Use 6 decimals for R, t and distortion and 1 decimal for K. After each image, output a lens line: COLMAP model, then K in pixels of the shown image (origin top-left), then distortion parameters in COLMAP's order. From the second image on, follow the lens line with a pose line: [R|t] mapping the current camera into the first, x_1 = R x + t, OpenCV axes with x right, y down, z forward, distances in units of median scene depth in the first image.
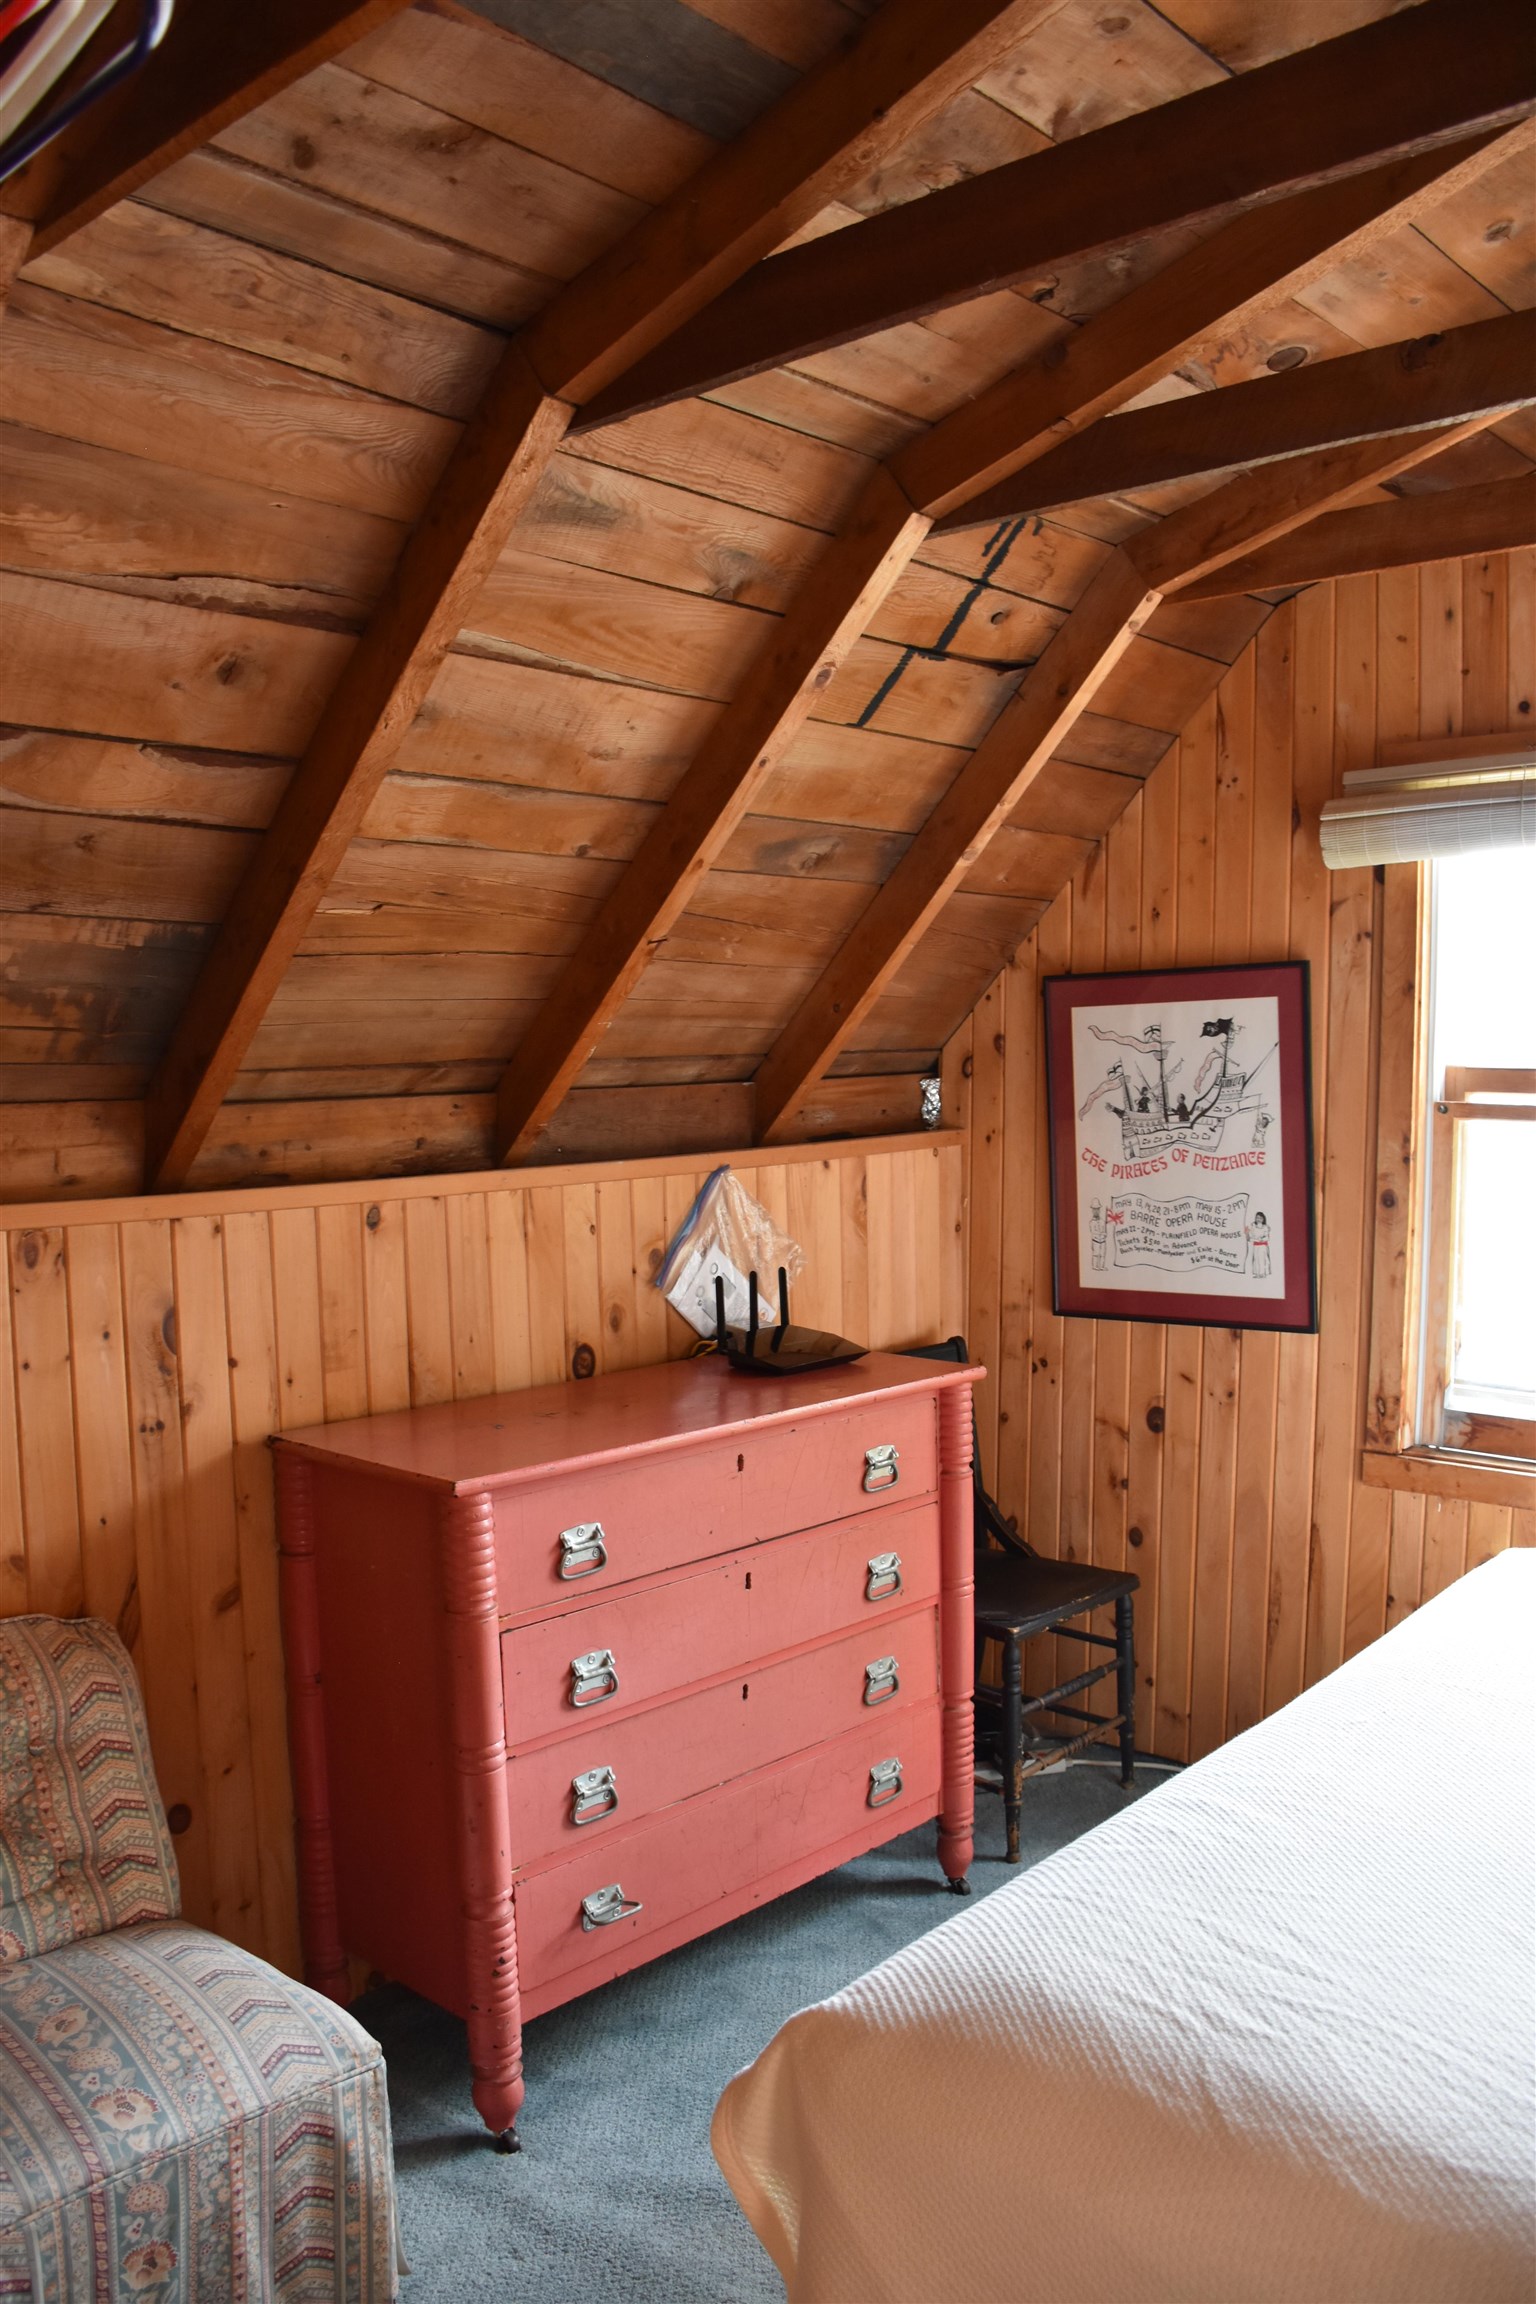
lens RADIAL K [[1794.1, 0, 768.0], [0, 1794.1, 1152.0], [0, 0, 1]] dist [-0.154799, 0.110615]
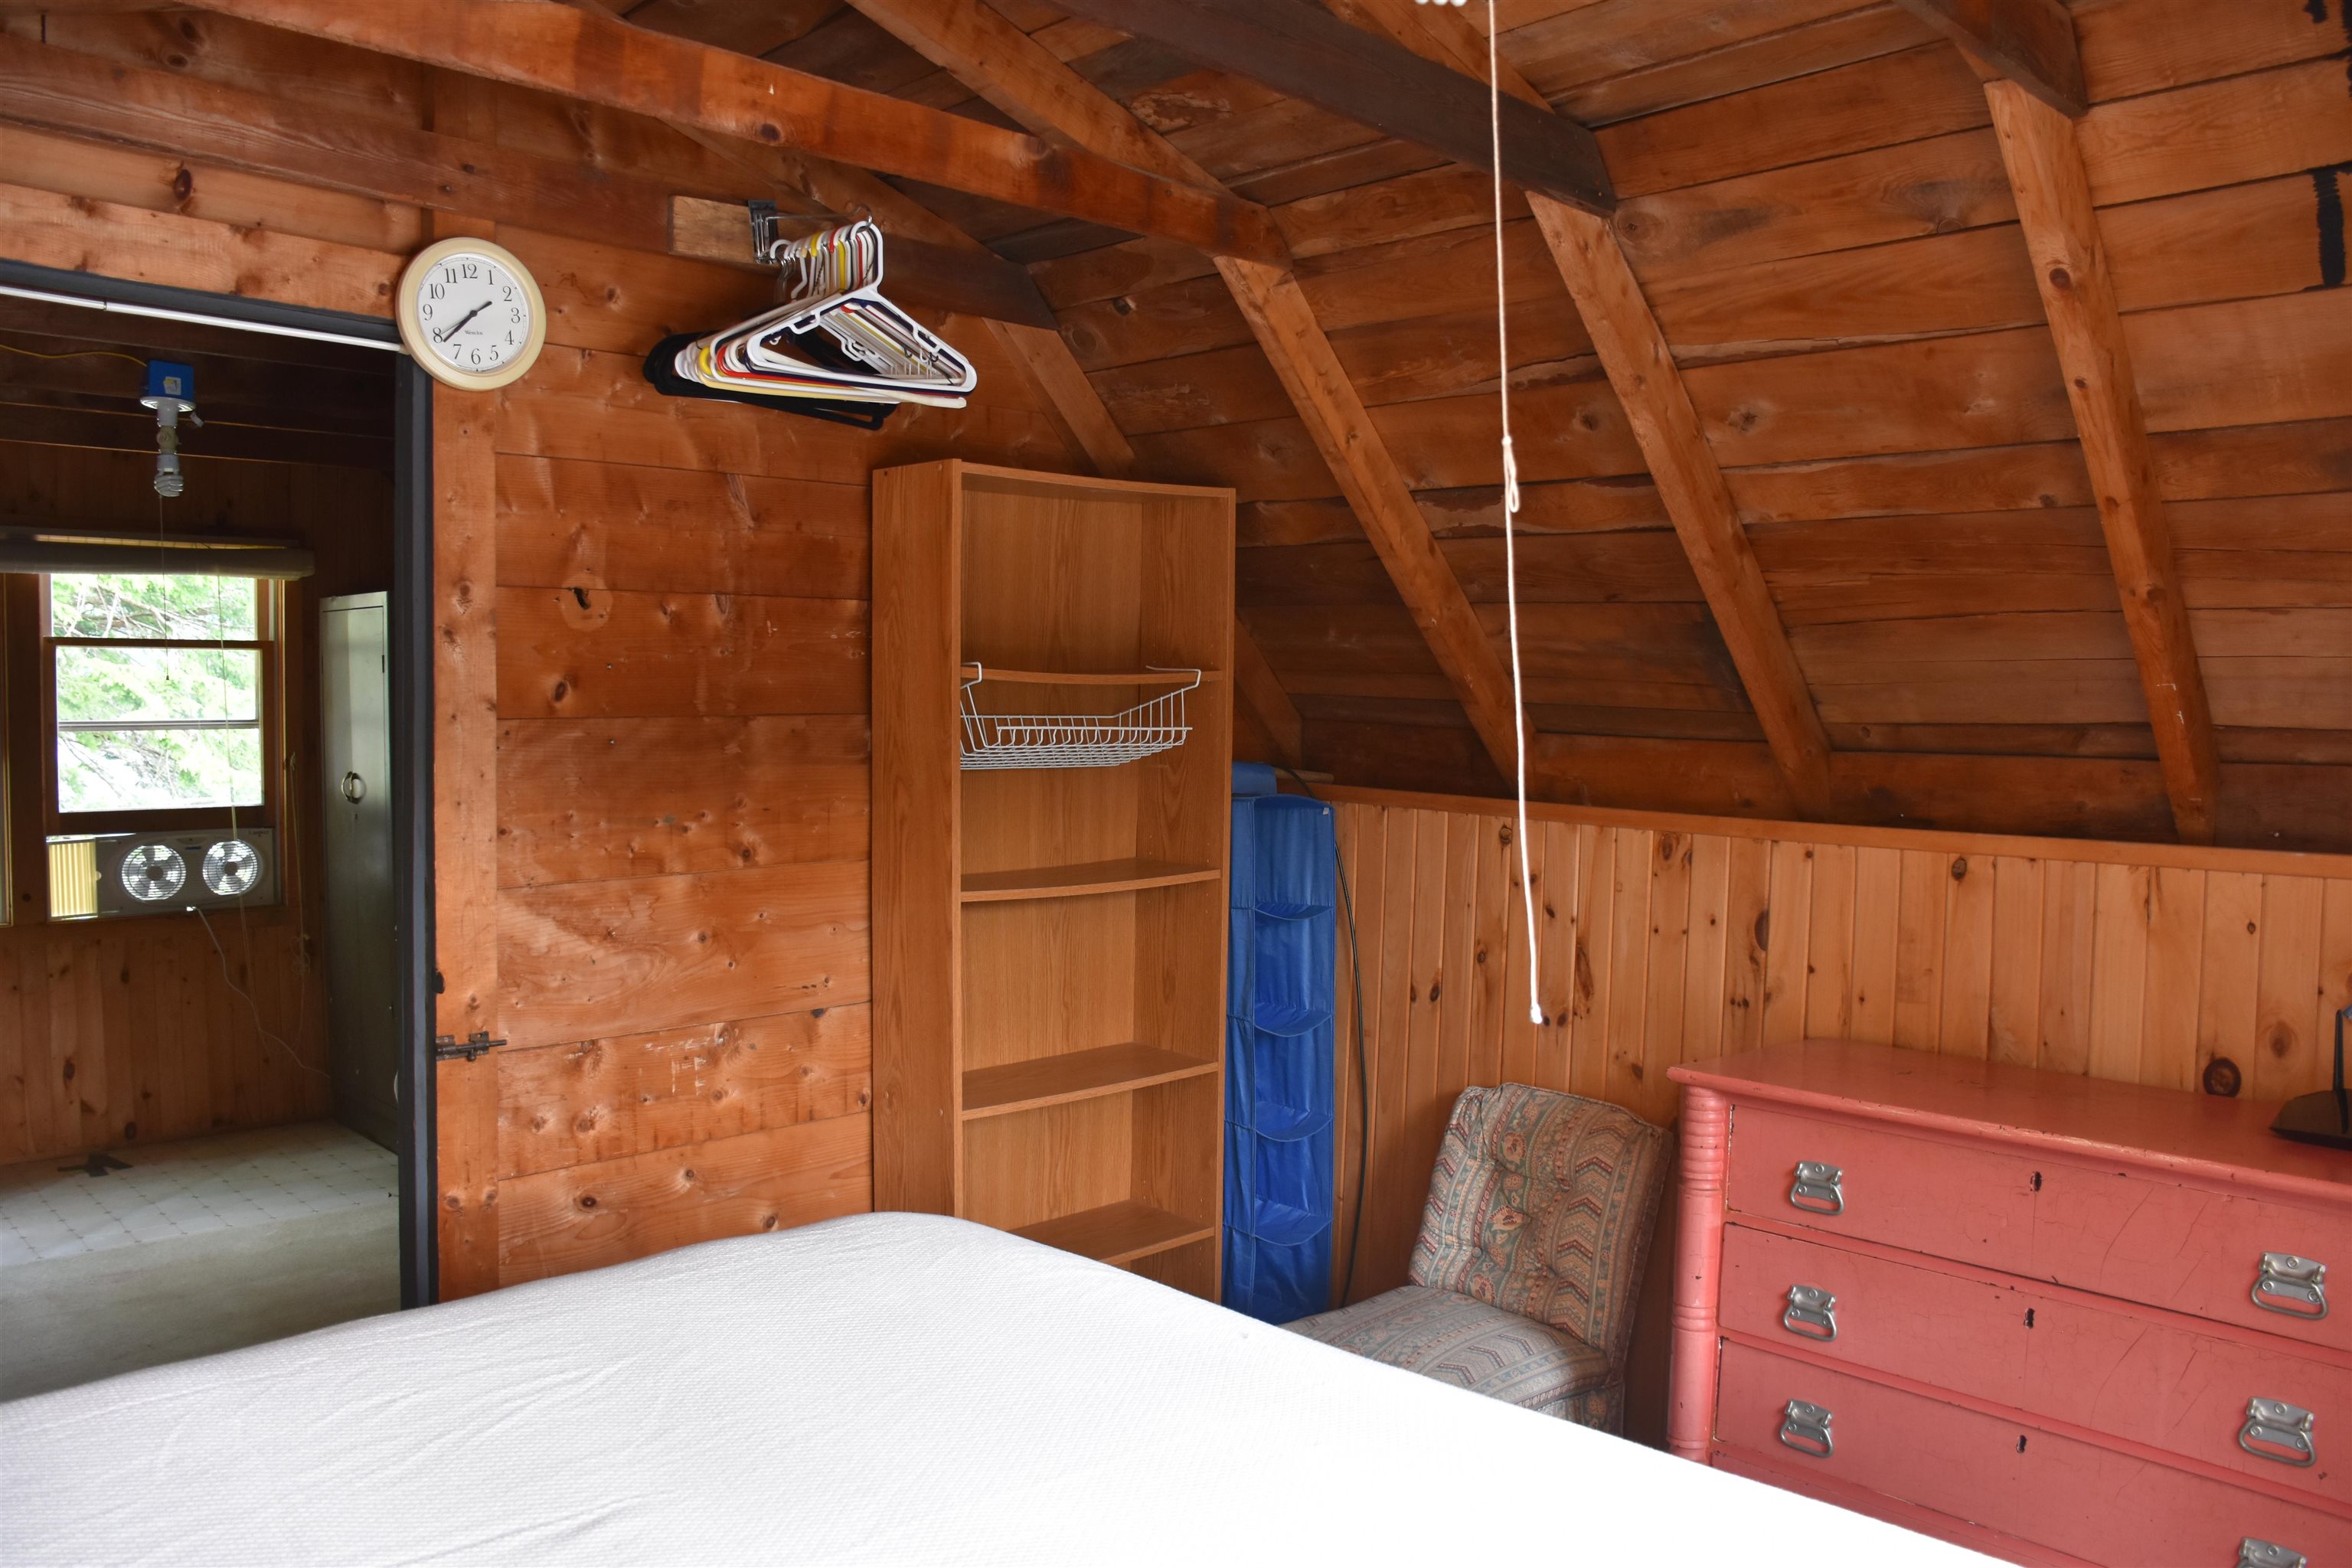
lens RADIAL K [[1831.4, 0, 1193.8], [0, 1831.4, 786.6], [0, 0, 1]] dist [-0.154799, 0.110615]
pose [[-0.067256, 0.055677, -0.996181, 0.872770], [-0.073503, 0.995452, 0.060599, -0.042560], [0.995025, 0.077298, -0.062858, 0.626105]]
